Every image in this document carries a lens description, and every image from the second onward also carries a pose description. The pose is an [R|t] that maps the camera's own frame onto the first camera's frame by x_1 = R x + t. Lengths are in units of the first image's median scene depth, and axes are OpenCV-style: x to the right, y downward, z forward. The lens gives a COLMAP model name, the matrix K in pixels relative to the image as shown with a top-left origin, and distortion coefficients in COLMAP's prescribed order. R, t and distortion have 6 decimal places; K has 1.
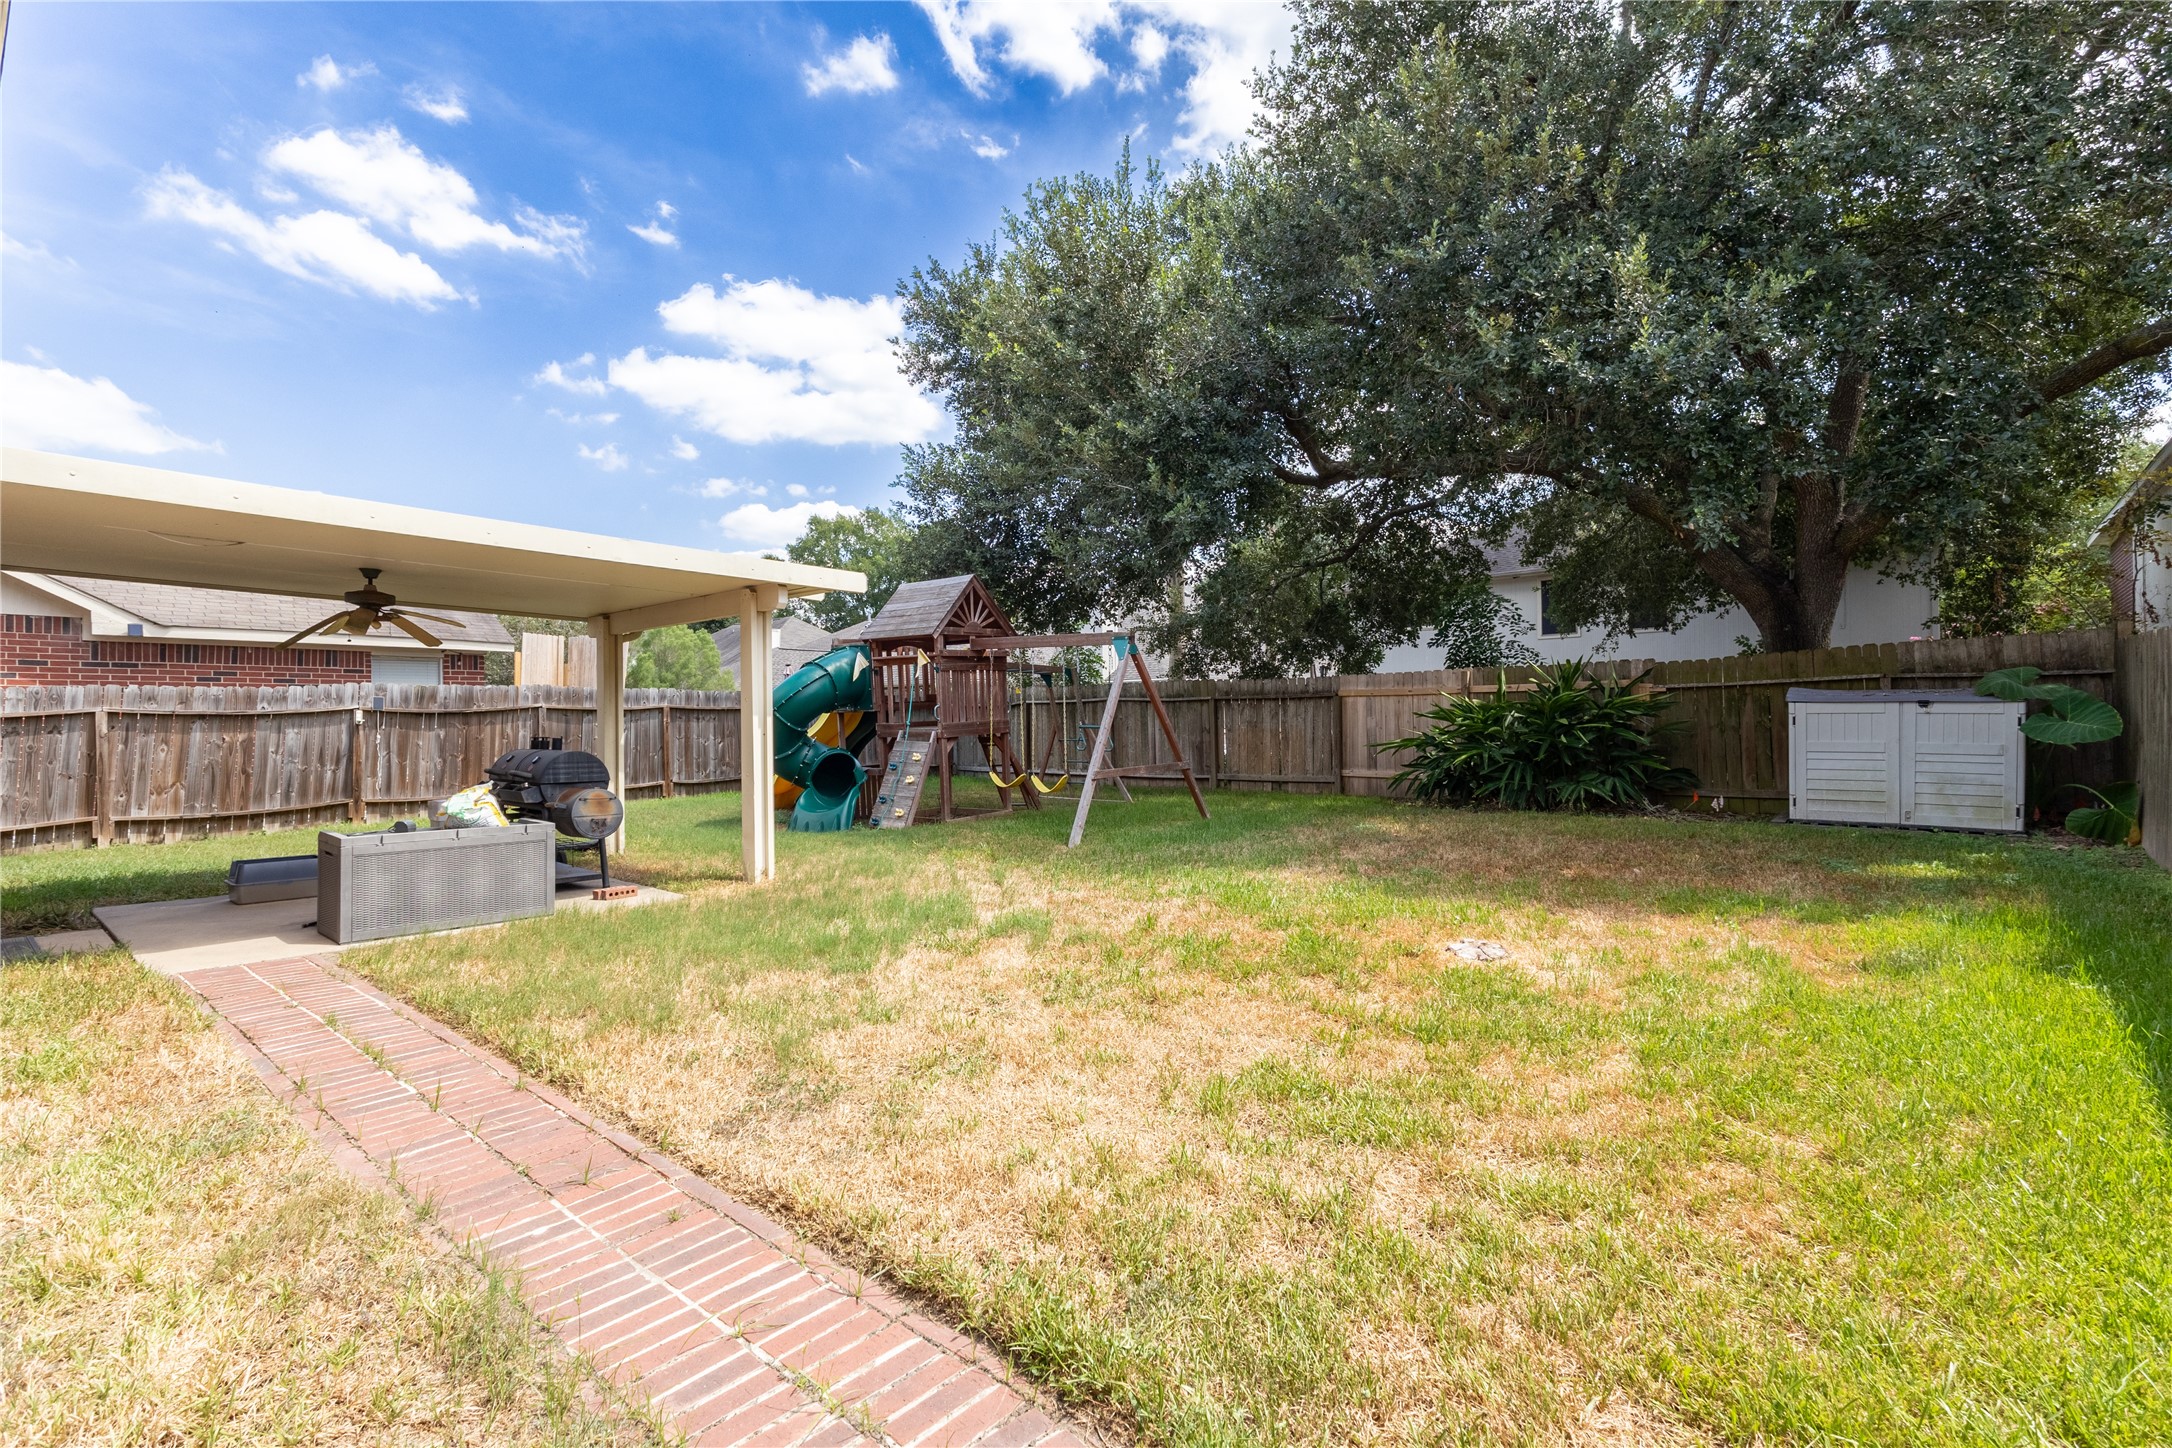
lens RADIAL K [[979.3, 0, 1081.9], [0, 979.3, 725.3], [0, 0, 1]] dist [-0.000616, -0.000106]
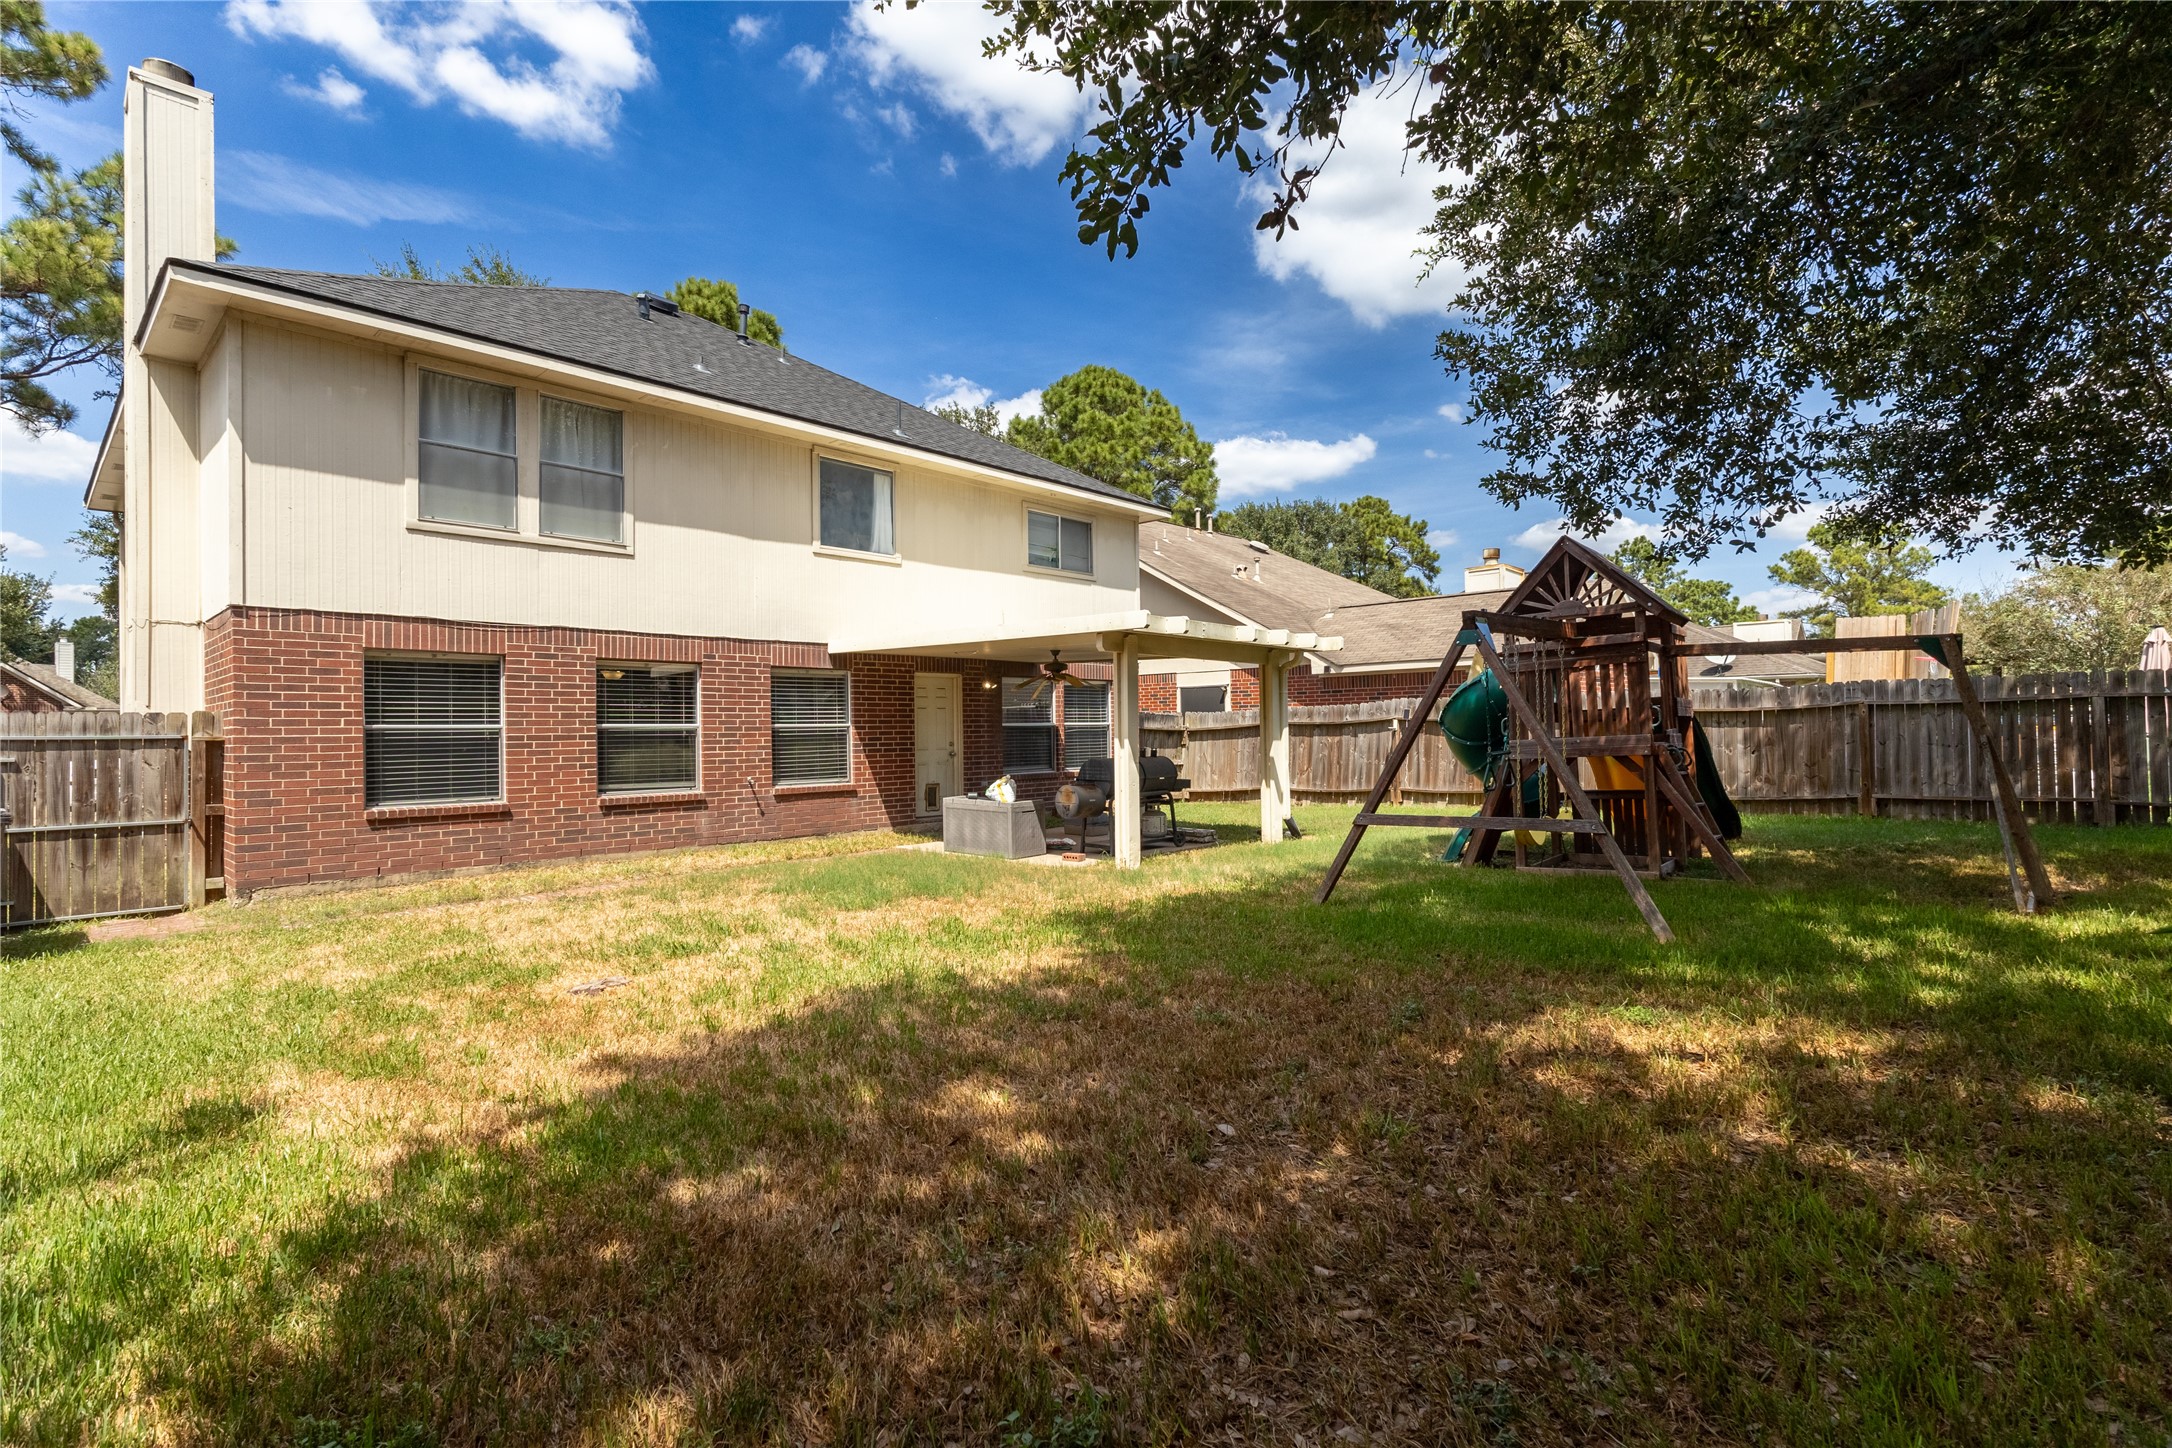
lens RADIAL K [[979.3, 0, 1088.0], [0, 979.3, 724.4], [0, 0, 1]] dist [-0.000616, -0.000106]
pose [[-0.029944, 0.001628, -0.999550, 0.620977], [0.009549, 0.999954, 0.001343, -0.016008], [0.999506, -0.009505, -0.029958, 0.663341]]
